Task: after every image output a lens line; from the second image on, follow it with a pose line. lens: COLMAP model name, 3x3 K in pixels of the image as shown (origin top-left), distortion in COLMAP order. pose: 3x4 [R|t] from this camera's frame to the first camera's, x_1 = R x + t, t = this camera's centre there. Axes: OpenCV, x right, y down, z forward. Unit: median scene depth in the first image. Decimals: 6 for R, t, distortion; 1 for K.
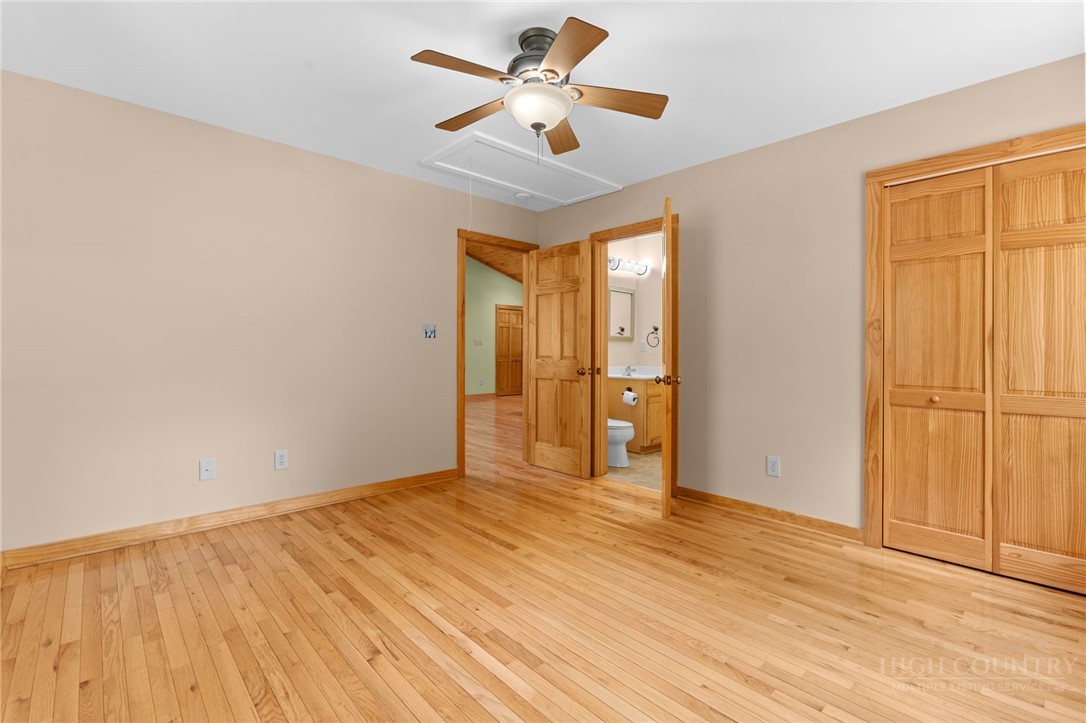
lens RADIAL K [[481.6, 0, 543.1], [0, 481.6, 355.8], [0, 0, 1]] dist [-0.015448, 0.004588]
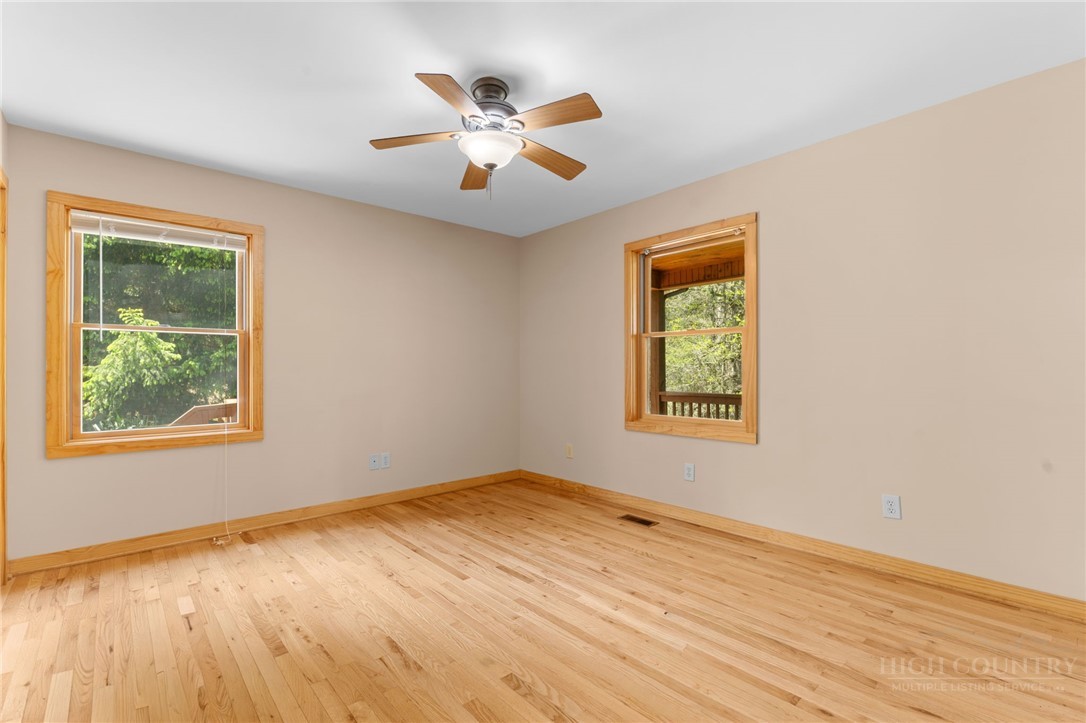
lens RADIAL K [[481.6, 0, 545.5], [0, 481.6, 362.8], [0, 0, 1]] dist [-0.015448, 0.004588]
pose [[-0.999938, -0.001846, 0.010948, -0.152726], [-0.001815, 0.999994, 0.002826, -0.035720], [-0.010953, 0.002806, -0.999936, 2.158035]]
